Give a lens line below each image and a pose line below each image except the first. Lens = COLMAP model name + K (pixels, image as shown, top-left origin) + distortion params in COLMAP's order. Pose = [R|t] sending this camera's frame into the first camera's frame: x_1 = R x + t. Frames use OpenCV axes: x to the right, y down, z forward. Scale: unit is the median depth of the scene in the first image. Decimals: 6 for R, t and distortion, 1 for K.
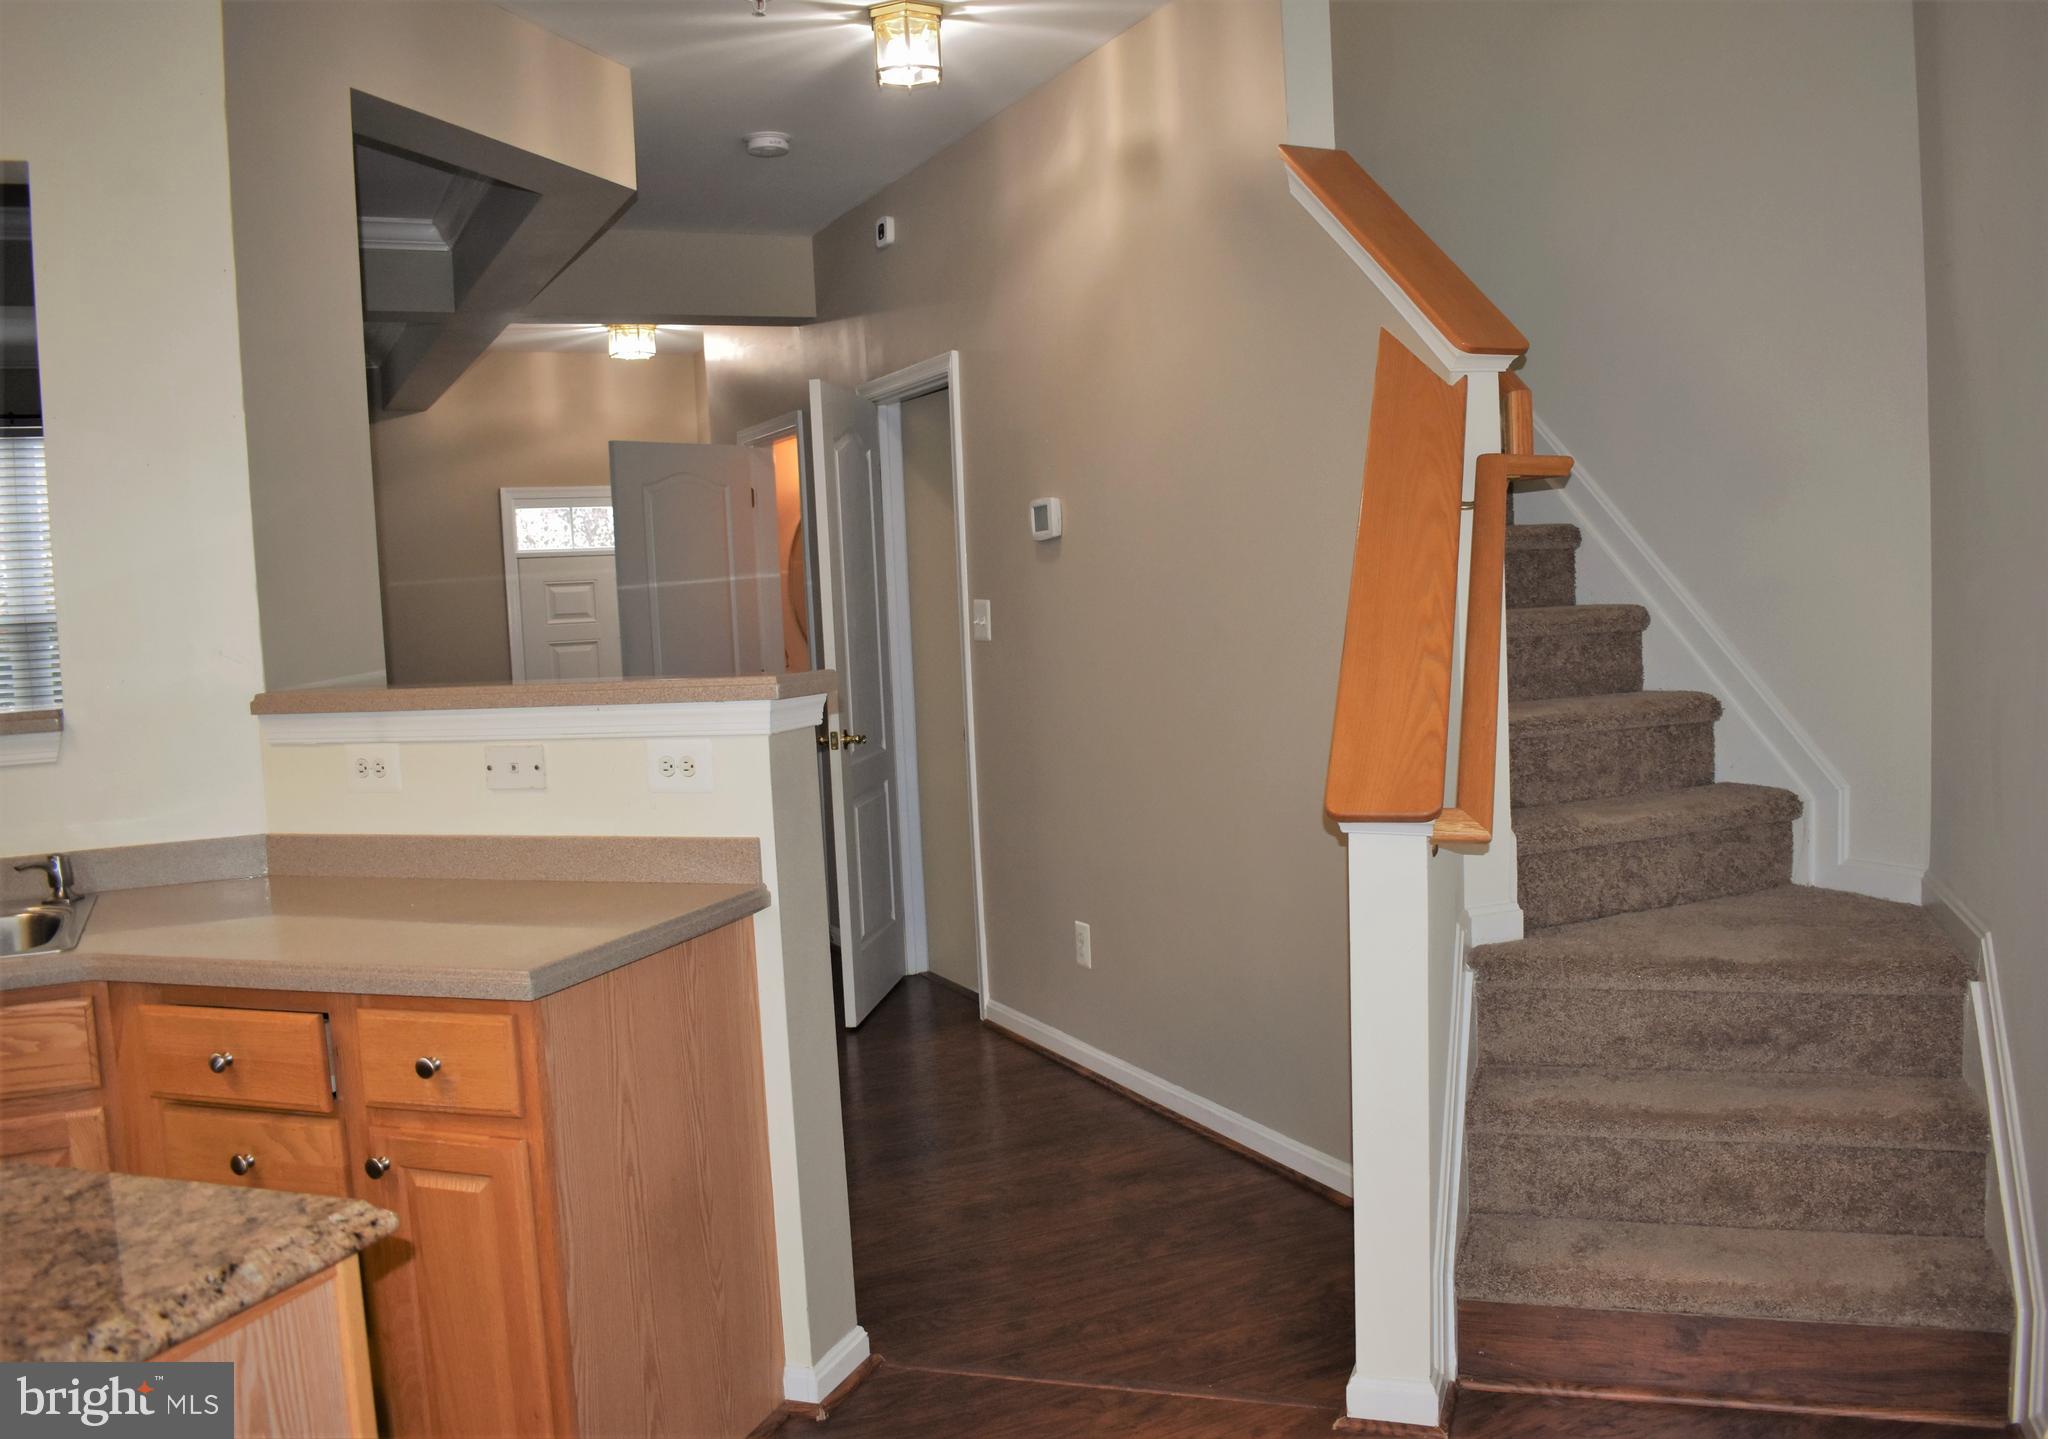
lens RADIAL K [[1742.8, 0, 1023.8], [0, 1742.8, 714.9], [0, 0, 1]] dist [-0.000284, -0.072983]
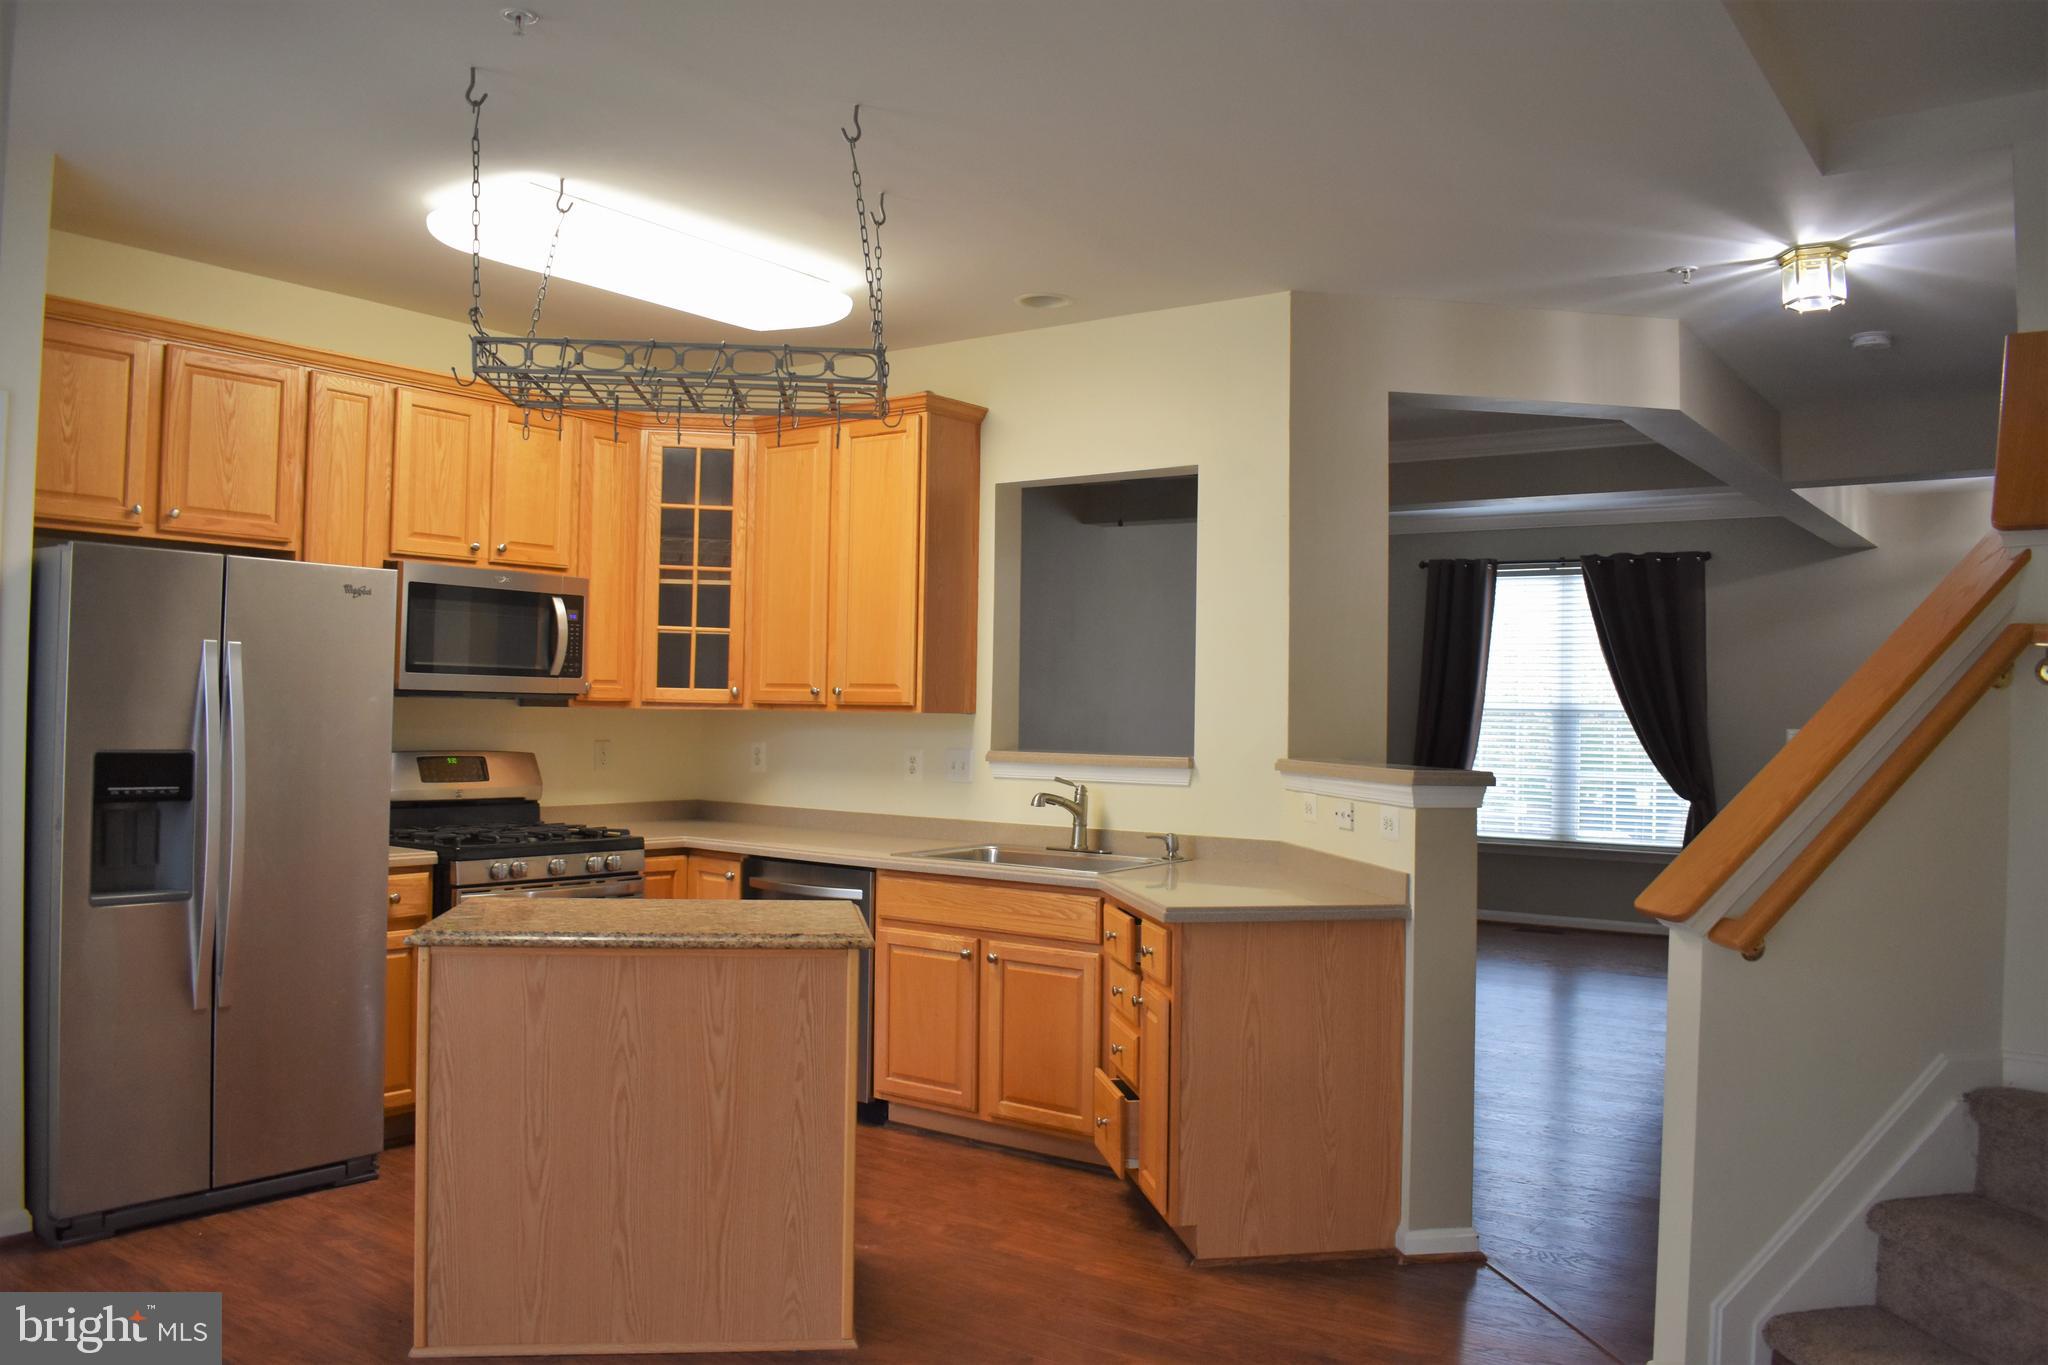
lens RADIAL K [[1613.9, 0, 1017.8], [0, 1613.9, 680.1], [0, 0, 1]] dist [-0.084149, 0.007817]
pose [[0.482303, 0.037653, -0.875195, 0.924048], [-0.100157, 0.994894, -0.012392, -0.048278], [0.870260, 0.093634, 0.483612, -0.001961]]
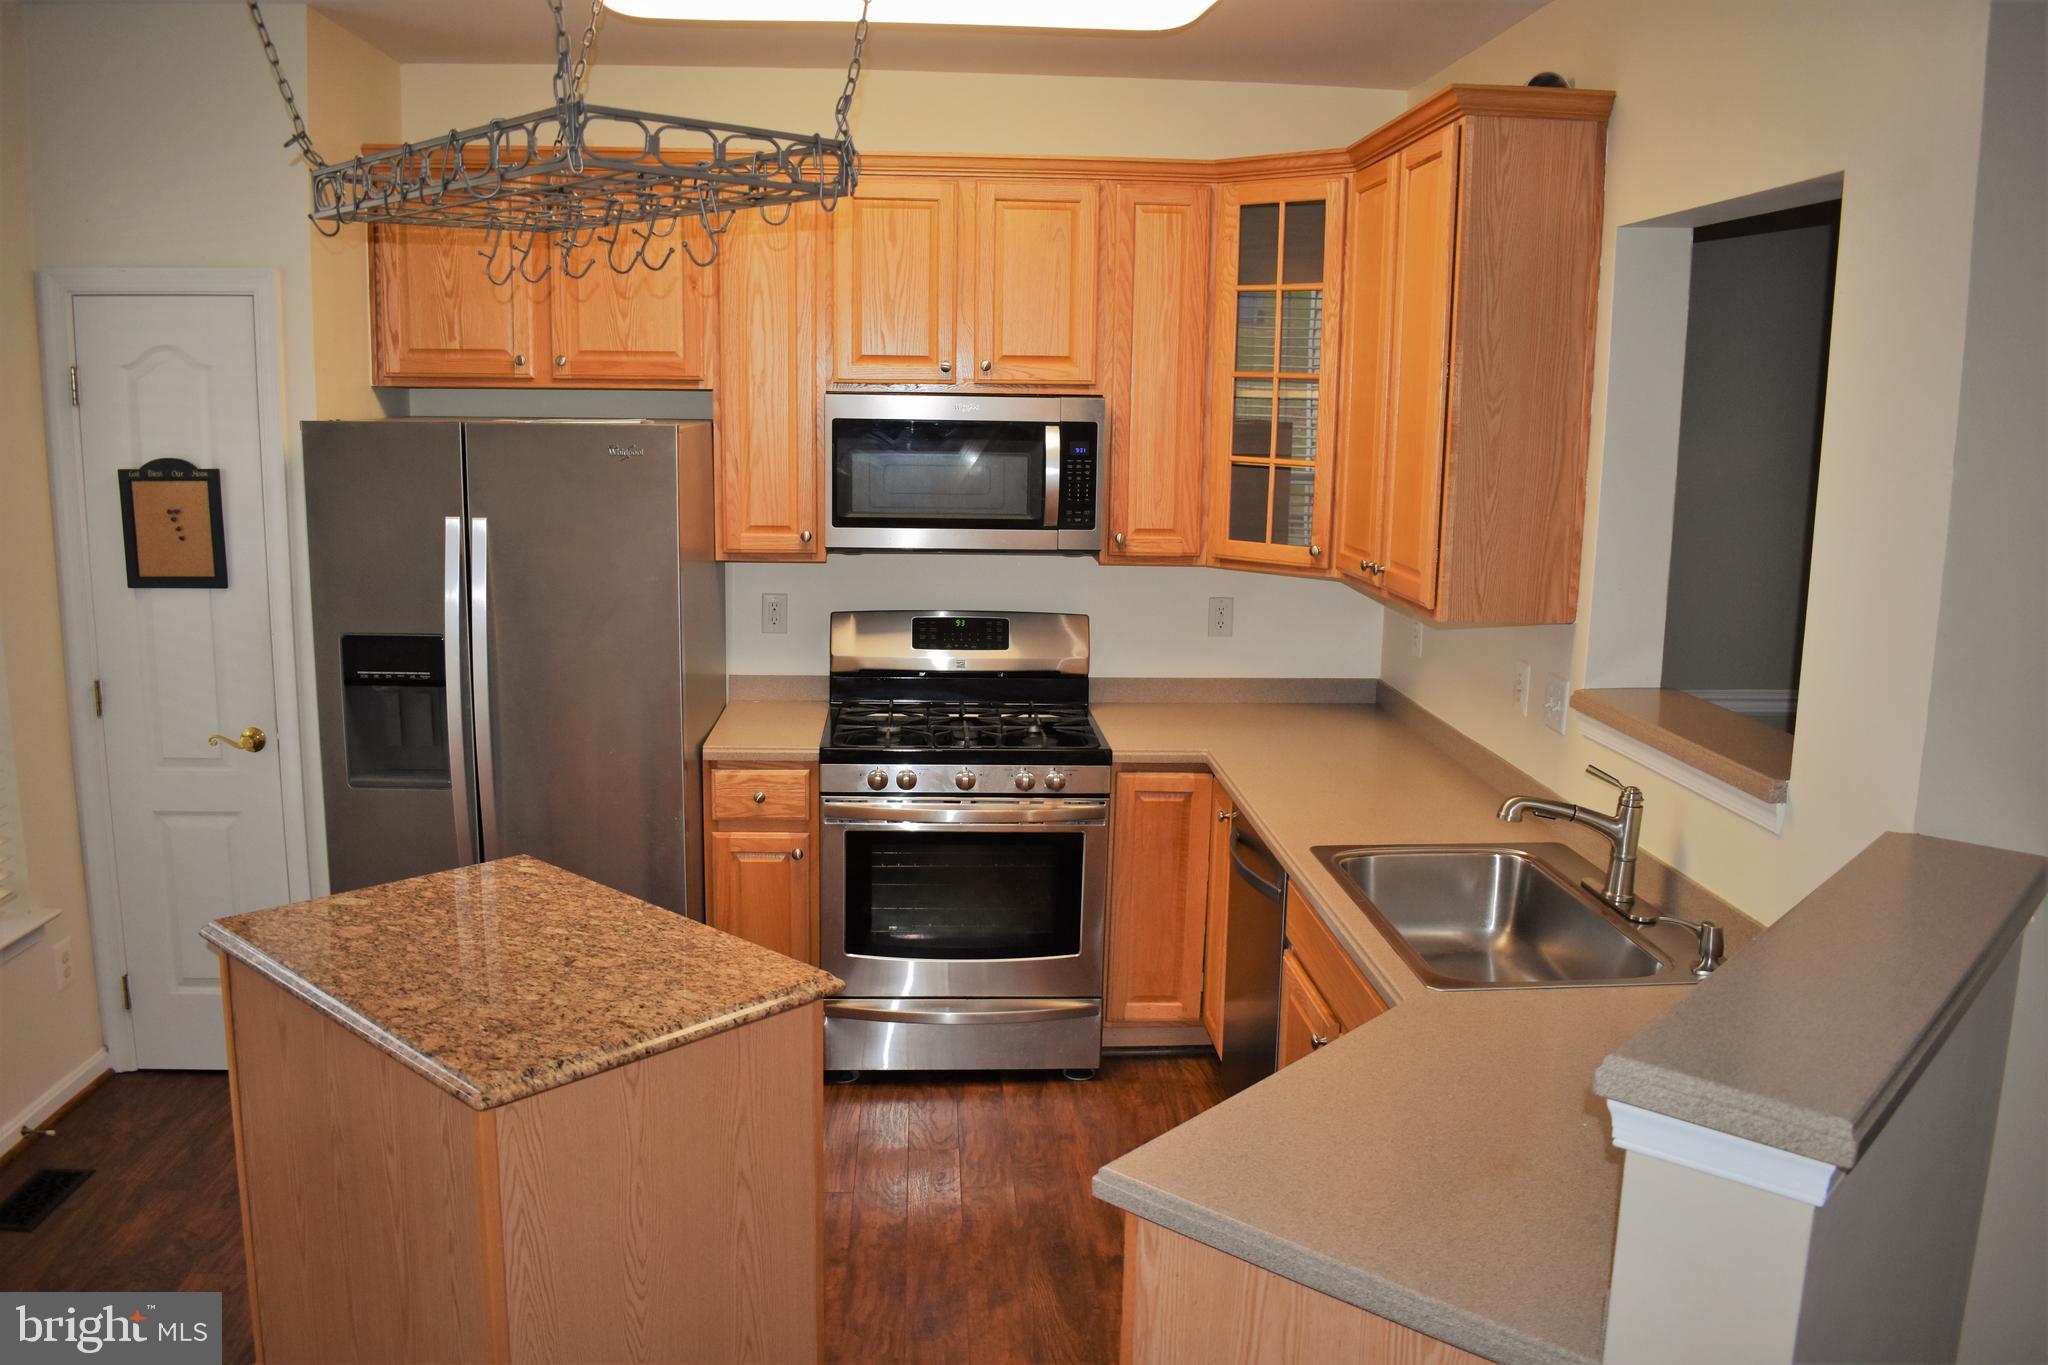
lens RADIAL K [[1613.9, 0, 1017.8], [0, 1613.9, 680.1], [0, 0, 1]] dist [-0.084149, 0.007817]
pose [[-0.376356, 0.204587, -0.903604, 0.373163], [-0.061904, 0.967581, 0.244856, -0.254352], [0.924405, 0.148089, -0.351490, 0.982378]]
